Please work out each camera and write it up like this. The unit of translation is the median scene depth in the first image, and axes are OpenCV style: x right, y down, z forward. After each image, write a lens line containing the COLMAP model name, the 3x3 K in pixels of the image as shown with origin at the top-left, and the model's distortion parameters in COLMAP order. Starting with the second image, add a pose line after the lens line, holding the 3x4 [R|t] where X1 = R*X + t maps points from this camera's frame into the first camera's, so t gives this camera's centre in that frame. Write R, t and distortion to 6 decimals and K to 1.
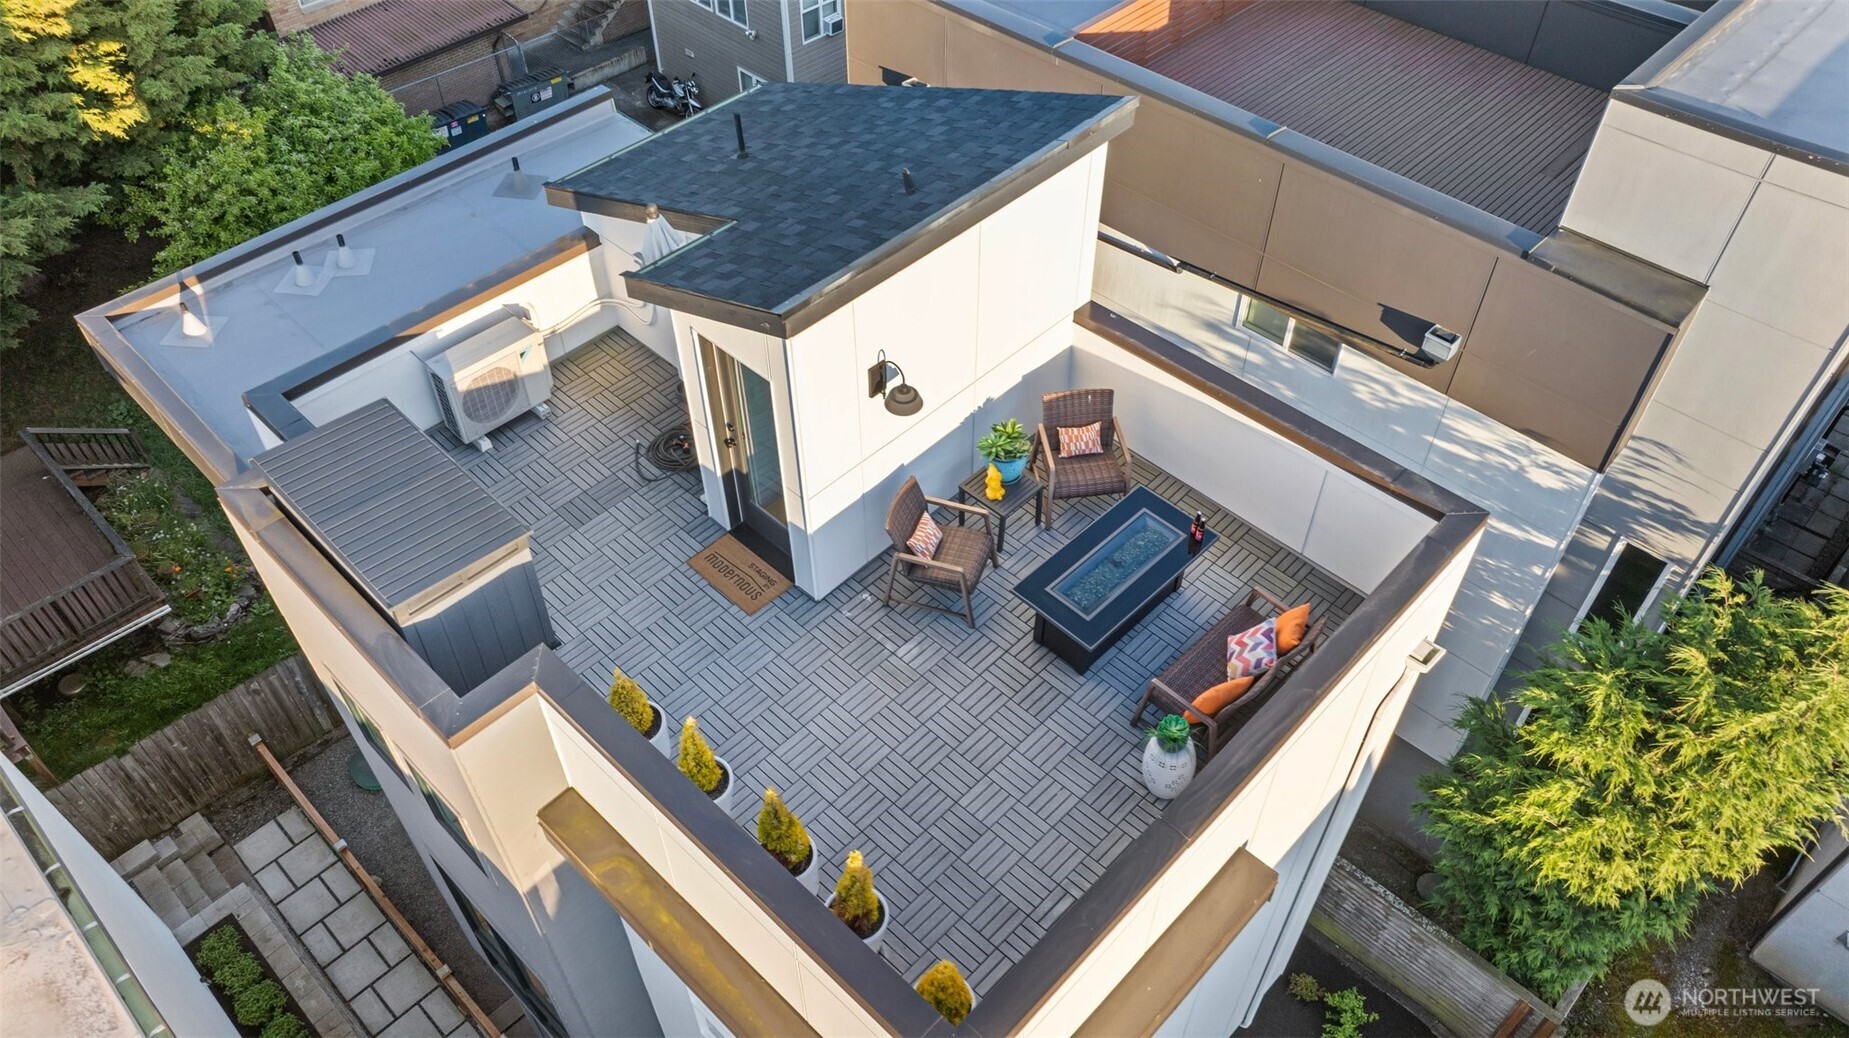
lens RADIAL K [[1300.2, 0, 933.6], [0, 1300.2, 521.2], [0, 0, 1]] dist [0.022774, 0.000653]
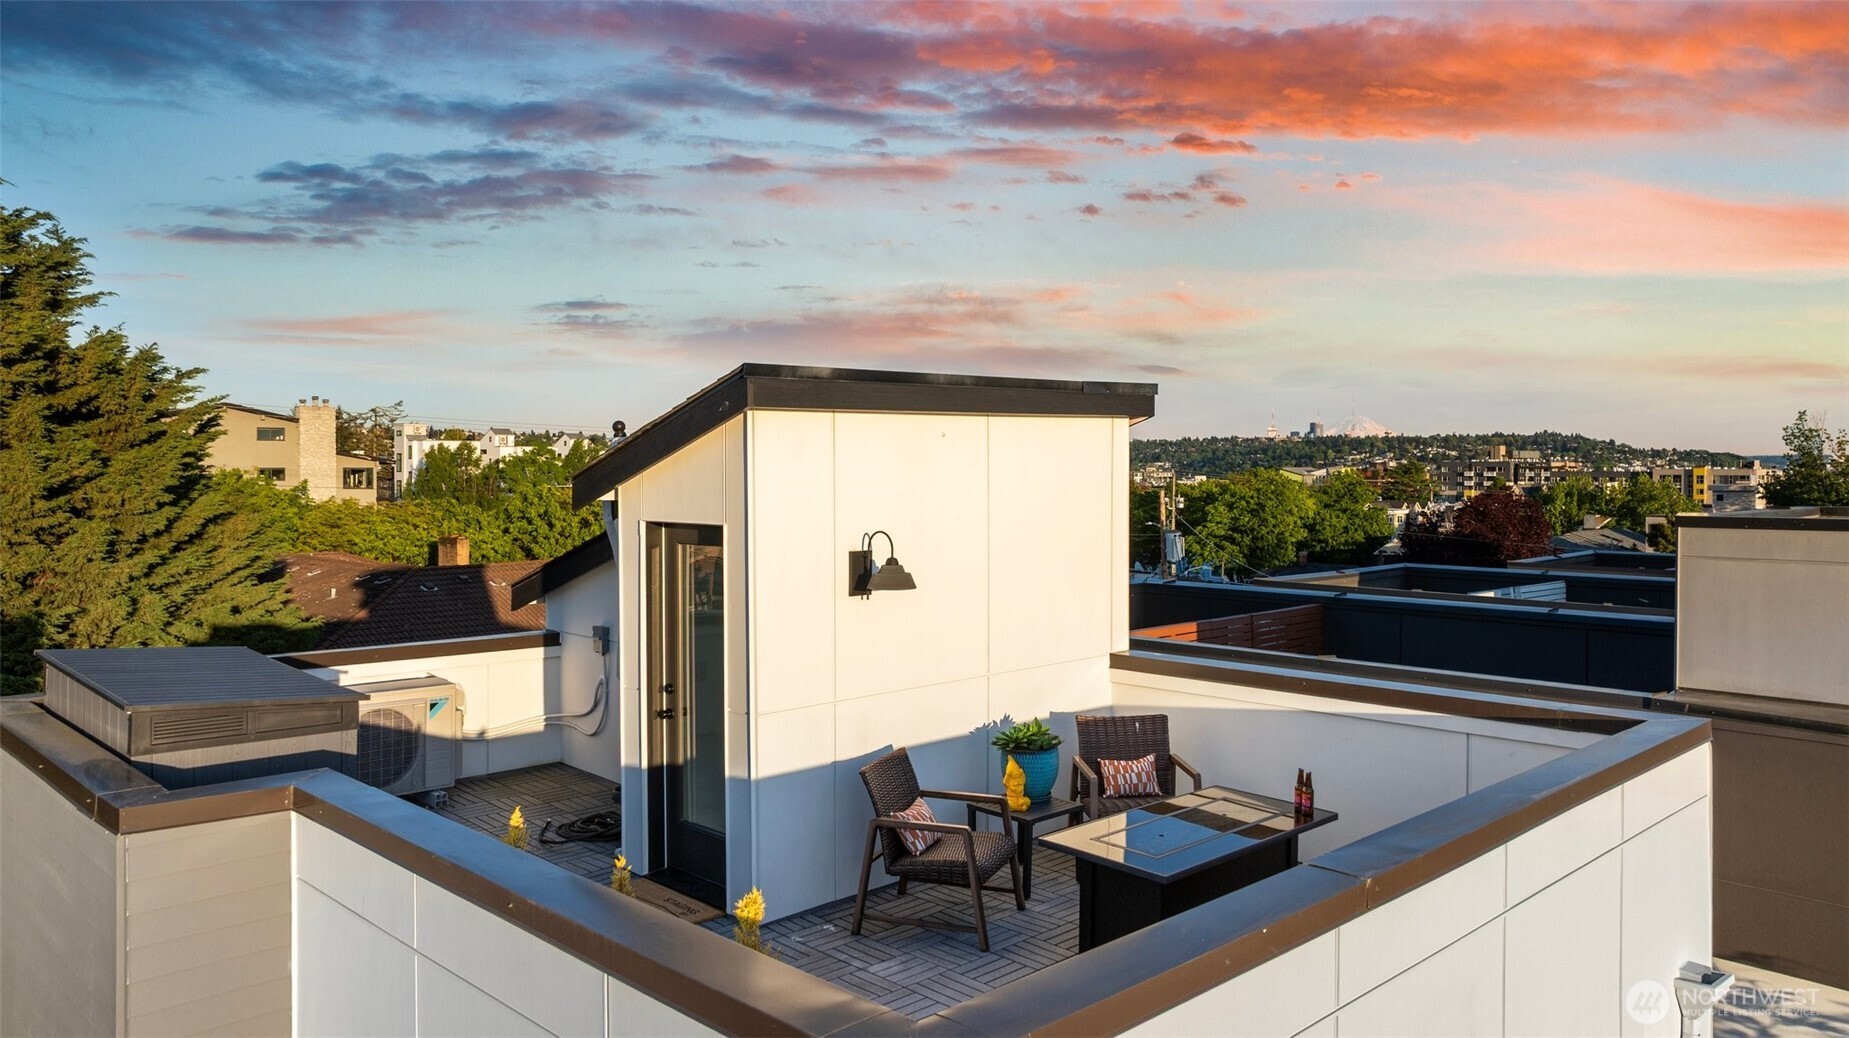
lens RADIAL K [[1300.2, 0, 915.5], [0, 1300.2, 511.0], [0, 0, 1]] dist [0.022774, 0.000653]
pose [[0.999158, 0.001176, -0.041022, 0.020623], [-0.029807, 0.707883, -0.705701, 0.381723], [0.028209, 0.706329, 0.707321, 0.373495]]
